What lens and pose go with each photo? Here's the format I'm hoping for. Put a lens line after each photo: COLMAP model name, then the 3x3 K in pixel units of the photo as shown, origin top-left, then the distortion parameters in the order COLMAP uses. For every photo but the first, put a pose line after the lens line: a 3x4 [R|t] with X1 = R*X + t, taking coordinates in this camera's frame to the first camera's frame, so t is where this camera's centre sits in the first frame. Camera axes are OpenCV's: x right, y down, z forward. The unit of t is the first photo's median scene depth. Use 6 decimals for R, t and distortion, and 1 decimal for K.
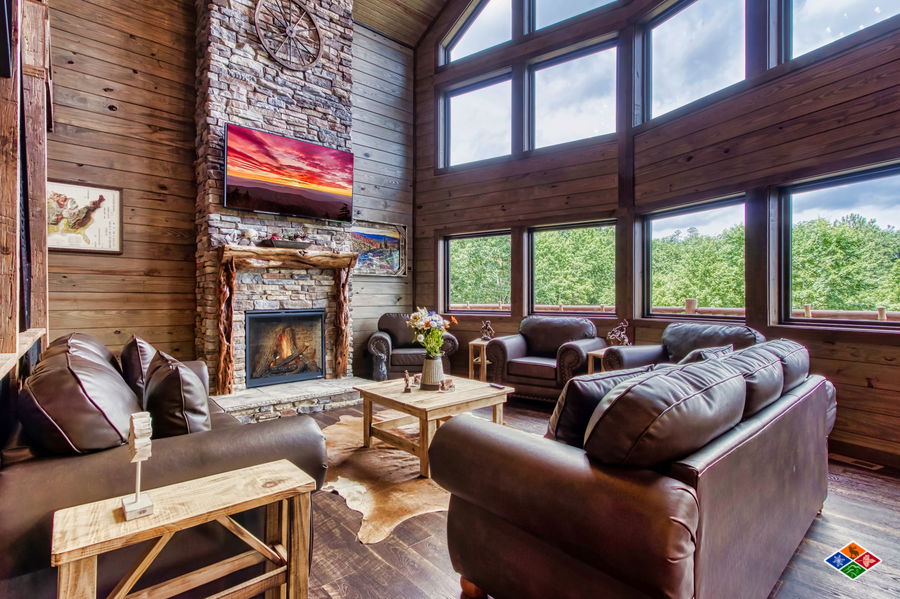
lens RADIAL K [[425.2, 0, 458.4], [0, 425.2, 297.1], [0, 0, 1]] dist [0.004452, 0.000709]
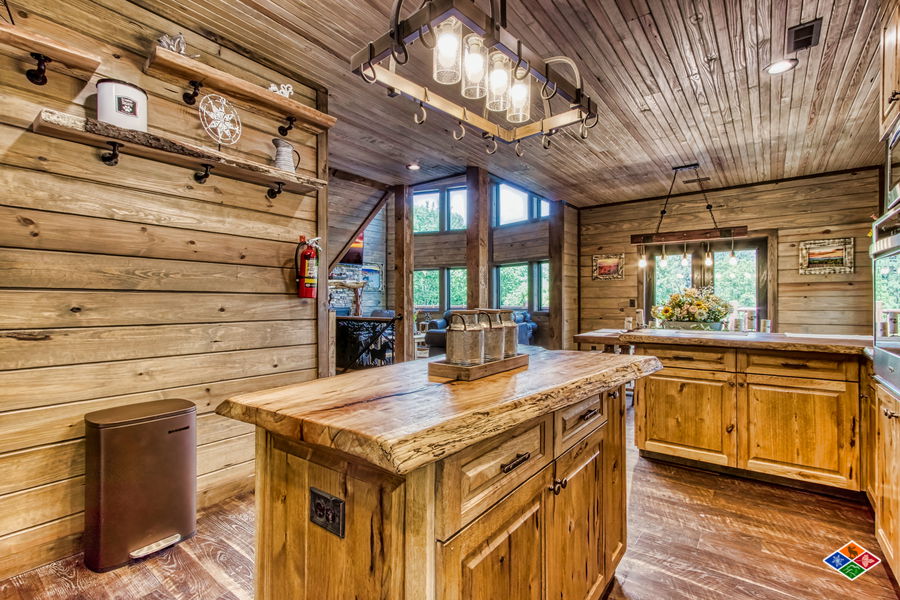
lens RADIAL K [[425.2, 0, 450.4], [0, 425.2, 299.0], [0, 0, 1]] dist [0.004452, 0.000709]
pose [[0.984755, -0.005053, 0.173876, -0.204655], [0.005376, 0.999985, -0.001387, -0.010025], [-0.173866, 0.002301, 0.984767, -1.173837]]
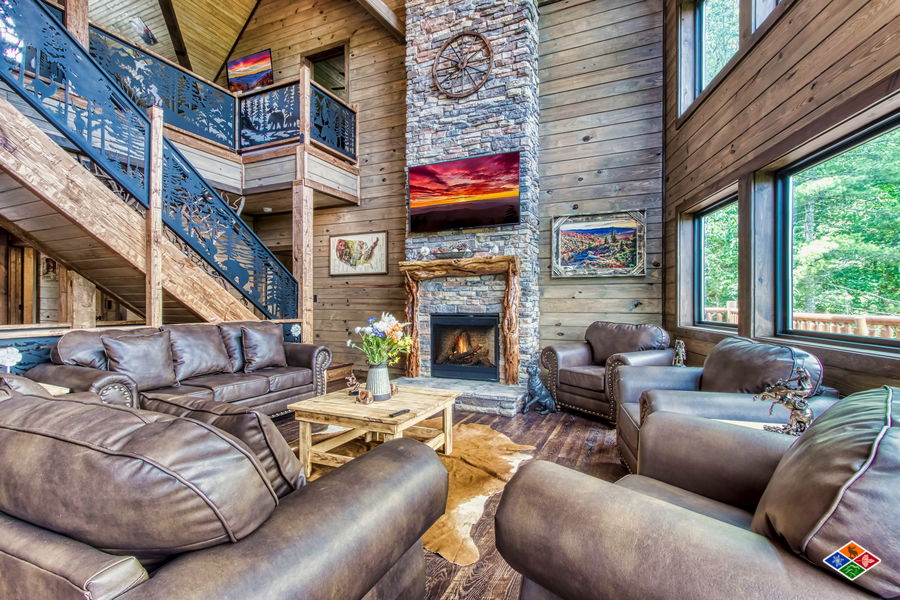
lens RADIAL K [[425.2, 0, 450.0], [0, 425.2, 301.5], [0, 0, 1]] dist [0.004452, 0.000709]
pose [[0.406891, -0.002701, -0.913473, 0.589832], [-0.002594, 0.999988, -0.004112, 0.002716], [0.913473, 0.004043, 0.406879, 0.505617]]
